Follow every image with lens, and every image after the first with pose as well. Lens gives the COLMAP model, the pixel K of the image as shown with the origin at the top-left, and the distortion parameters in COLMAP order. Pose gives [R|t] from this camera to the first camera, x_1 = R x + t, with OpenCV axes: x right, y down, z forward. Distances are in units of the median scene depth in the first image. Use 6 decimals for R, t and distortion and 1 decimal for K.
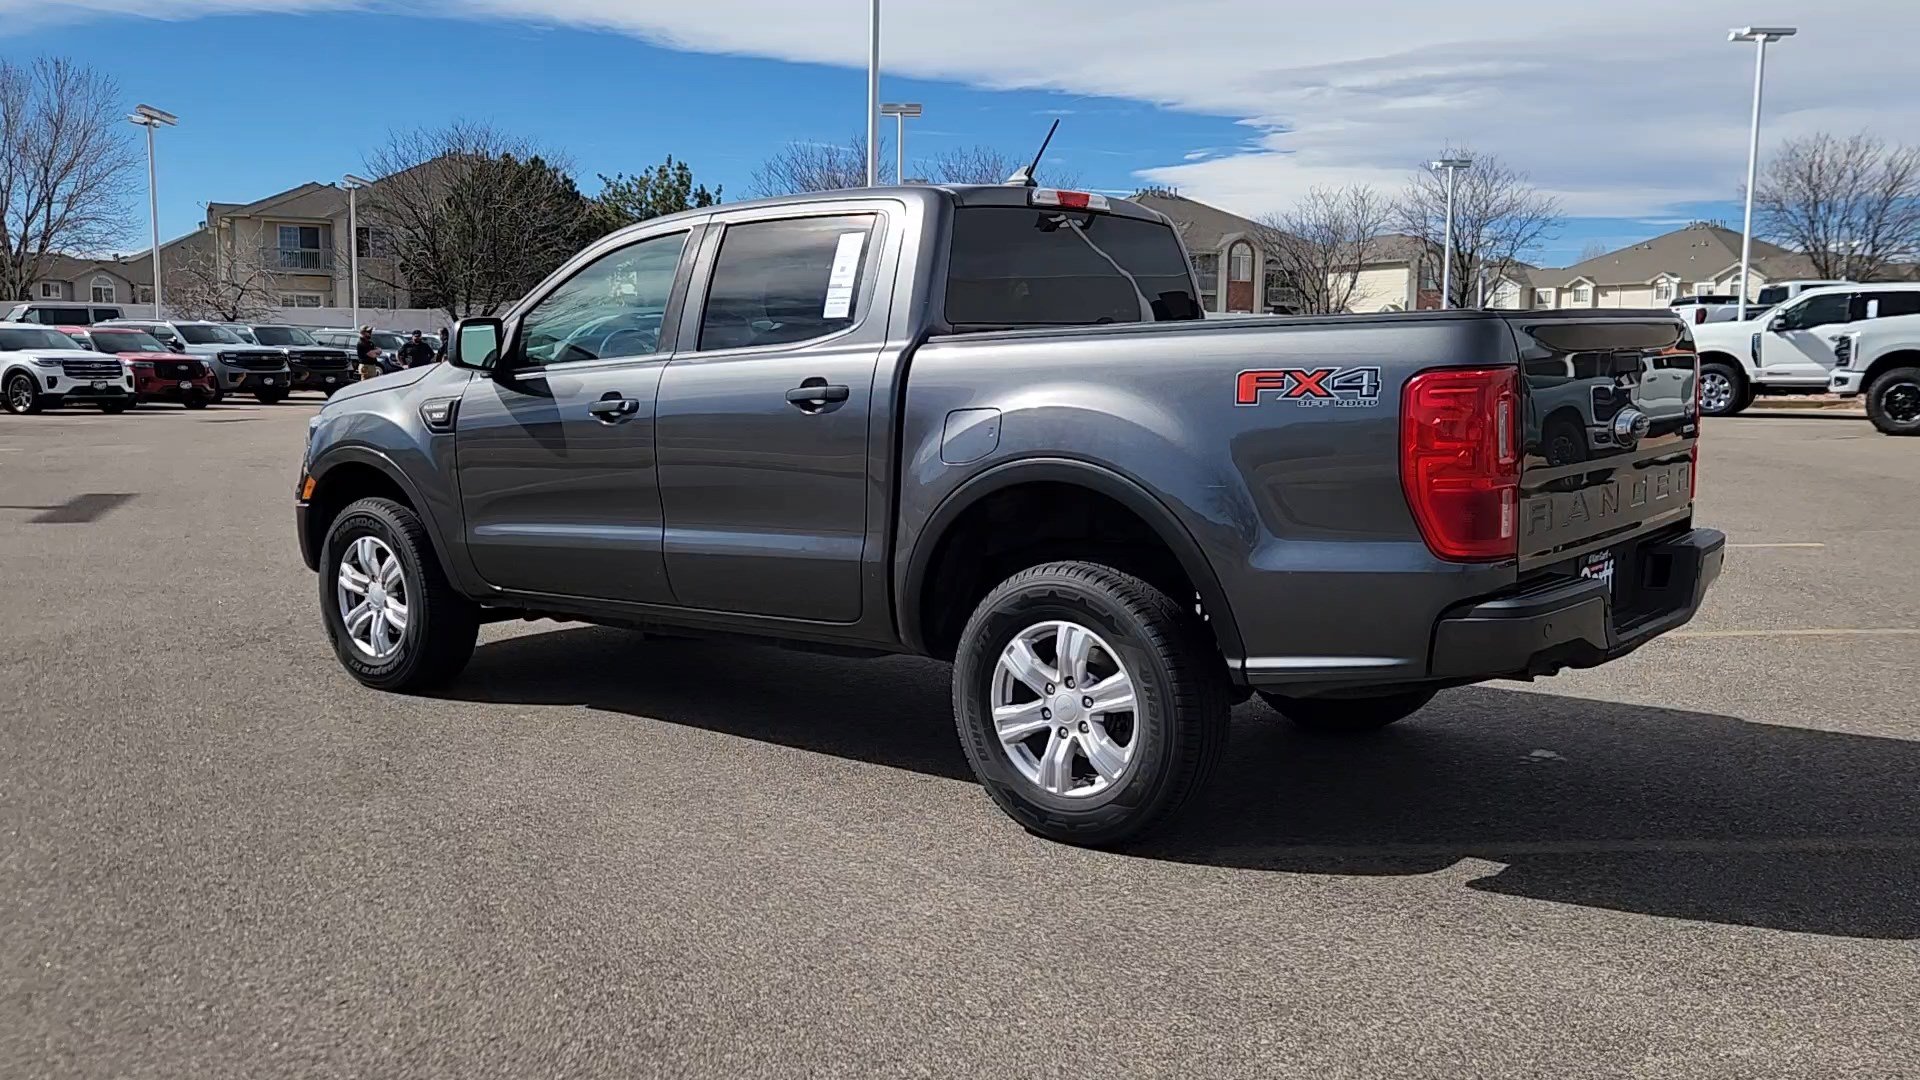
lens RADIAL K [[1627.3, 0, 947.1], [0, 1627.3, 545.8], [0, 0, 1]] dist [0.034741, -0.019742]
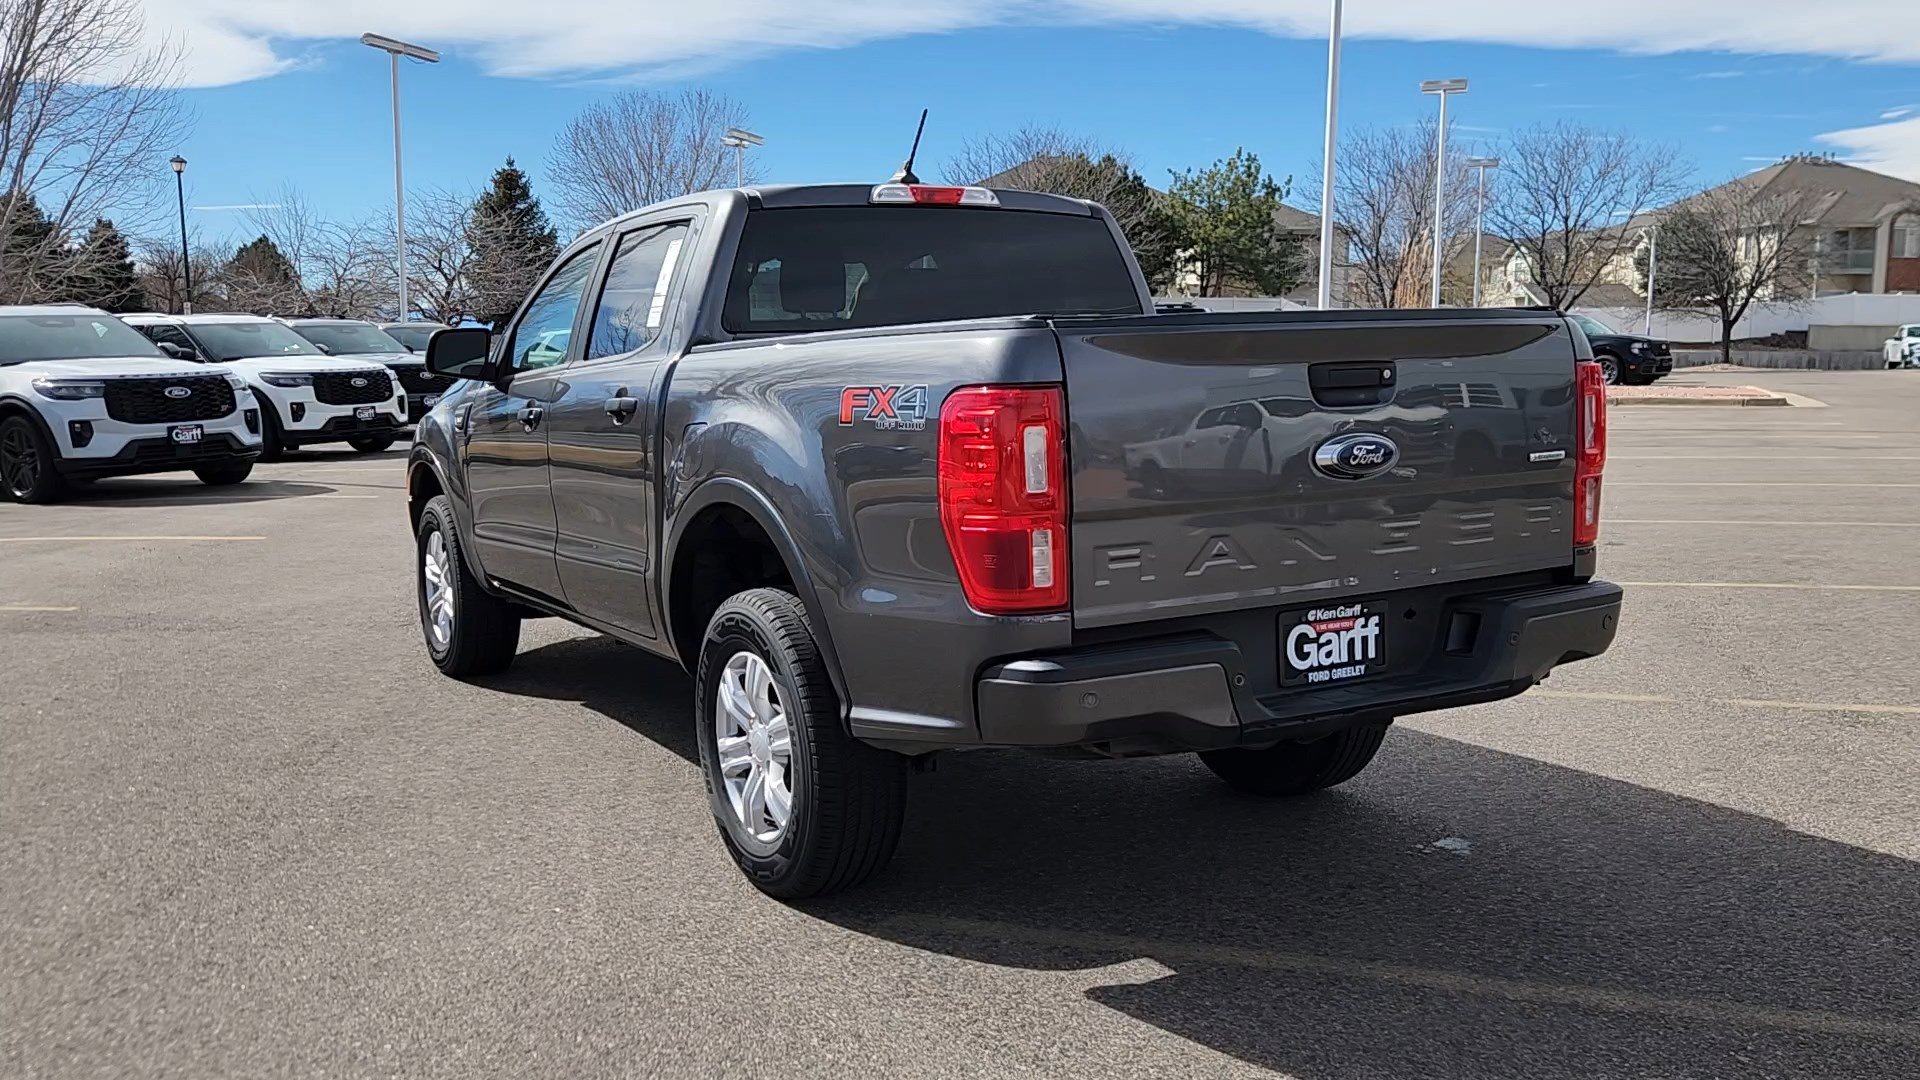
lens RADIAL K [[1627.8, 0, 949.4], [0, 1627.8, 546.1], [0, 0, 1]] dist [0.034380, -0.023005]
pose [[0.934367, 0.036674, -0.354419, 0.418702], [-0.035029, 0.999325, 0.011058, -0.023893], [0.354586, 0.002083, 0.935021, 0.138070]]
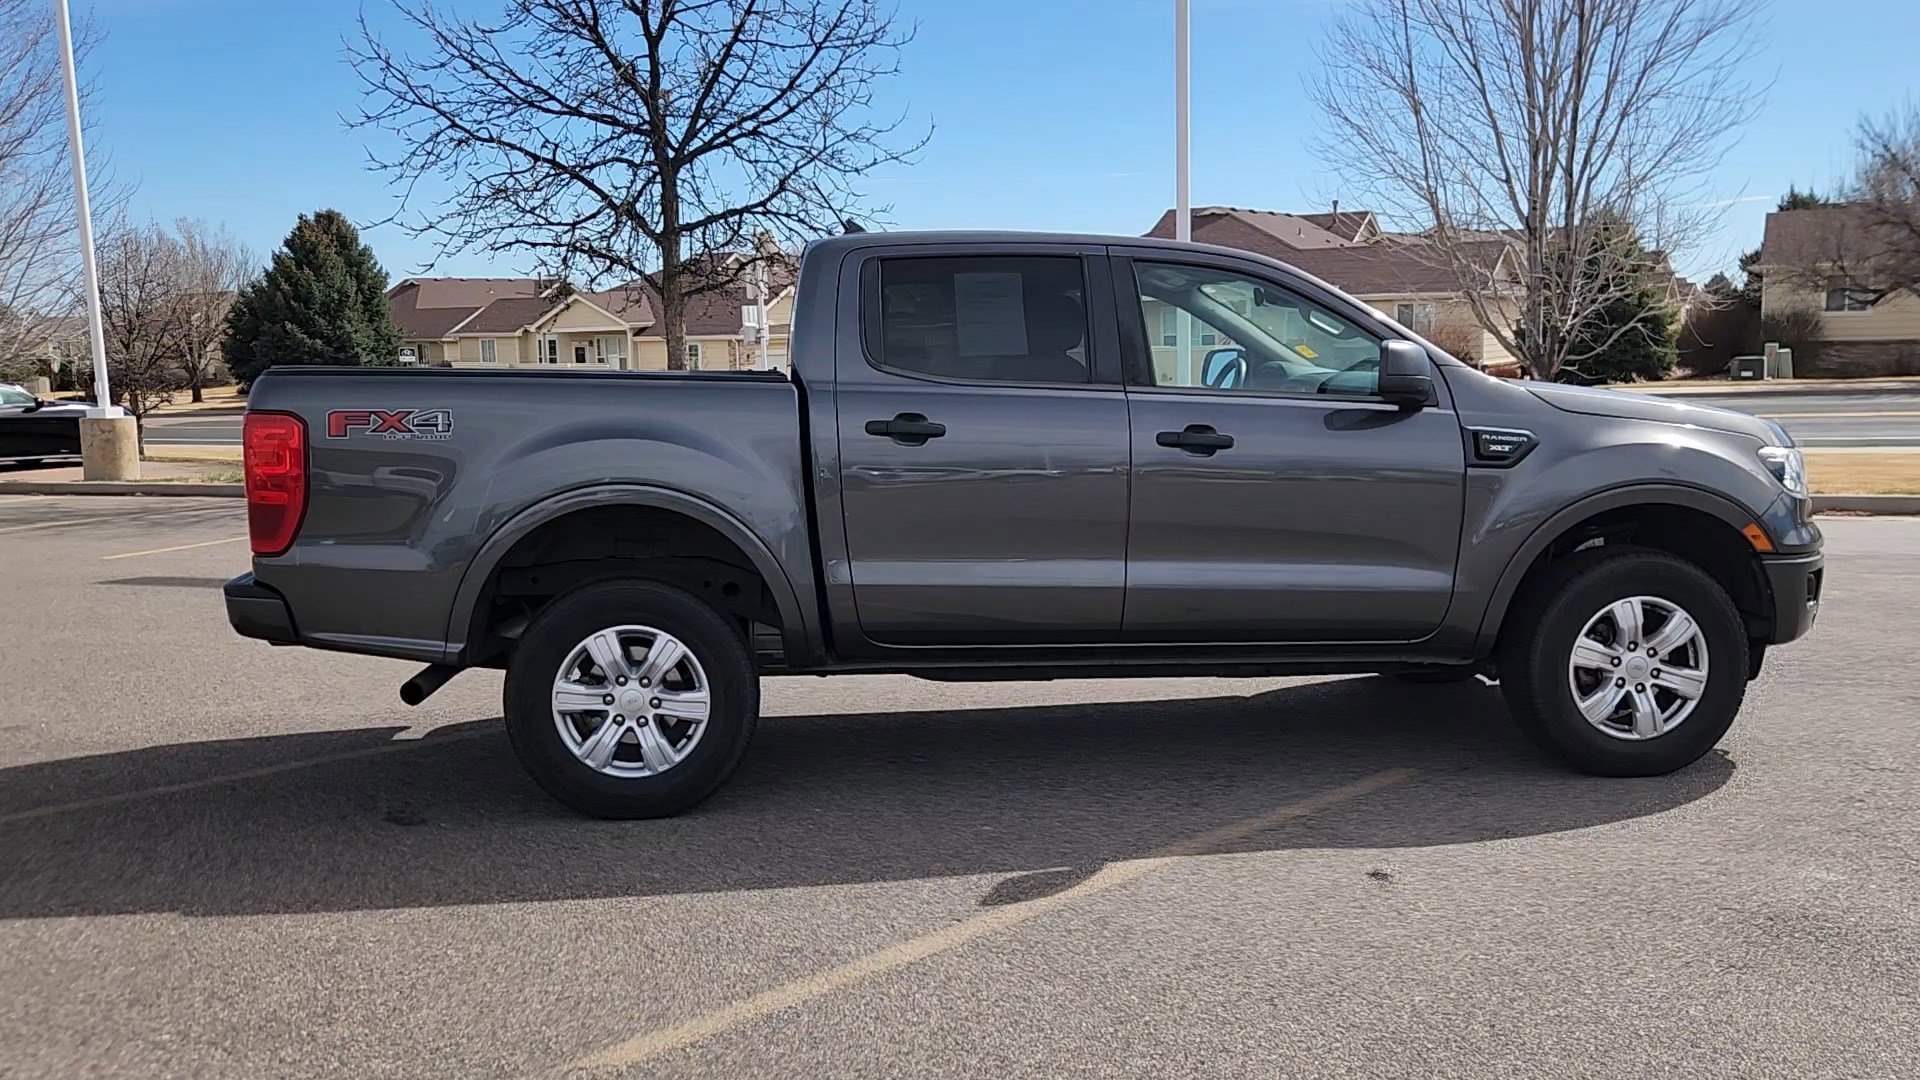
lens RADIAL K [[1627.8, 0, 949.4], [0, 1627.8, 546.1], [0, 0, 1]] dist [0.034380, -0.023005]
pose [[-0.704740, 0.098746, -0.702560, 0.810947], [-0.066447, 0.976727, 0.203933, -0.251871], [0.706347, 0.190403, -0.681778, 1.871744]]
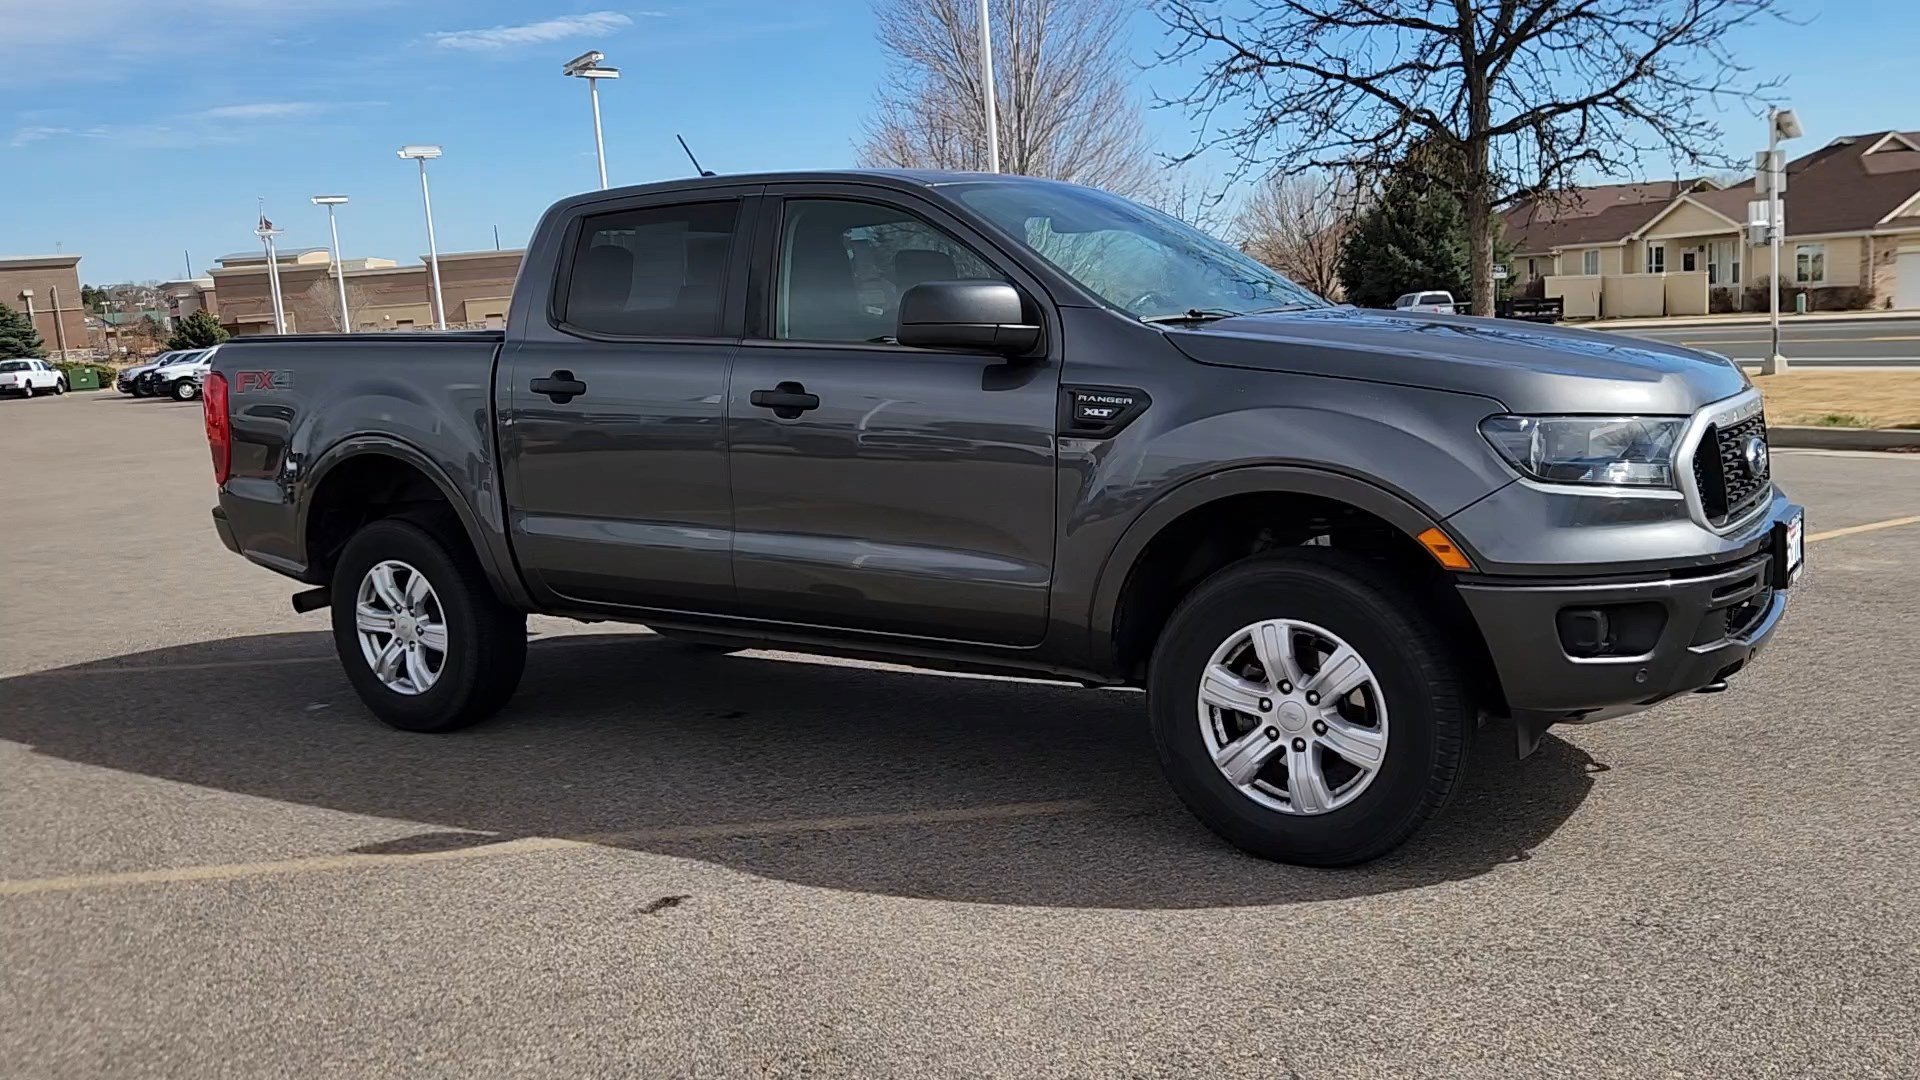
lens RADIAL K [[1628.7, 0, 946.1], [0, 1628.7, 550.8], [0, 0, 1]] dist [0.031429, -0.006461]
pose [[-0.994074, 0.071910, -0.081522, 0.000089], [0.048133, 0.963584, 0.263038, -0.272971], [0.097468, 0.257555, -0.961335, 2.173771]]
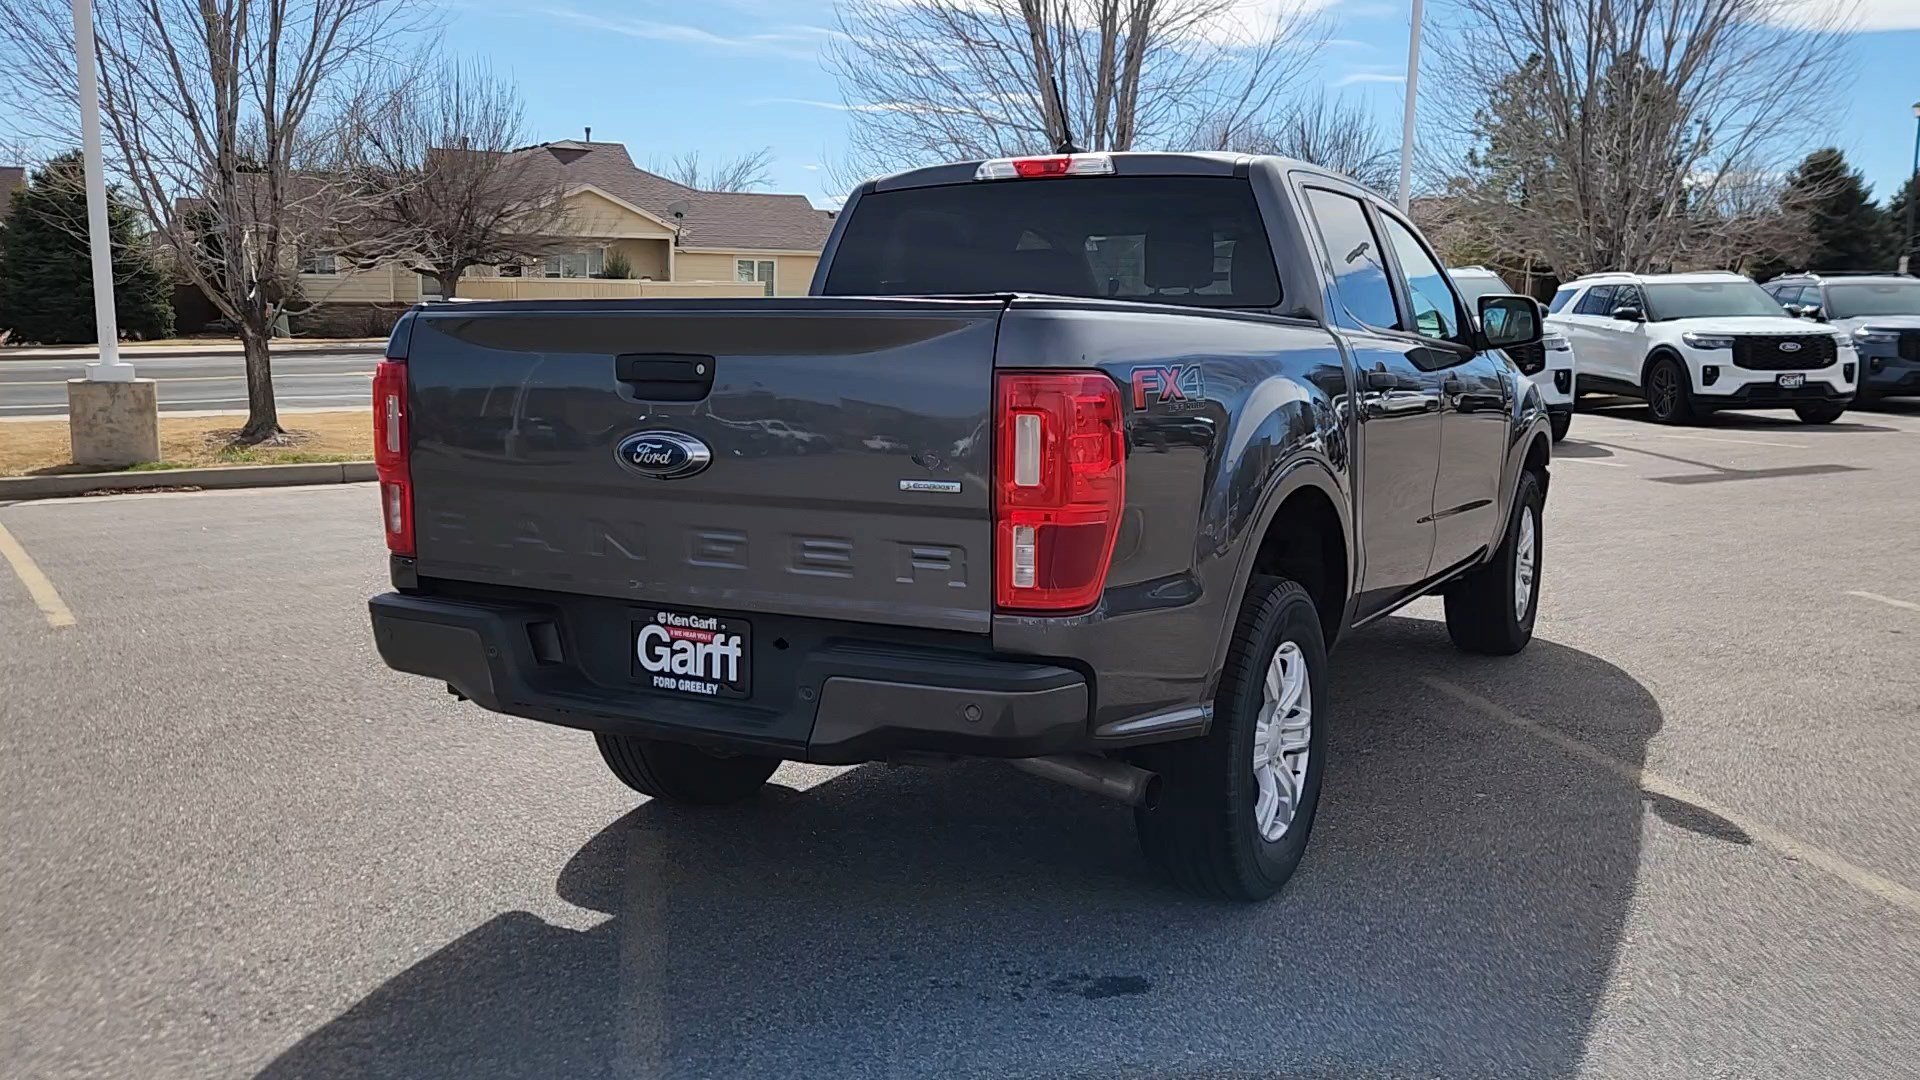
lens RADIAL K [[1627.8, 0, 949.4], [0, 1627.8, 546.1], [0, 0, 1]] dist [0.034380, -0.023005]
pose [[0.174209, 0.149384, -0.973312, 0.960711], [-0.125889, 0.983694, 0.128445, -0.117457], [0.976629, 0.100153, 0.190174, 0.803164]]
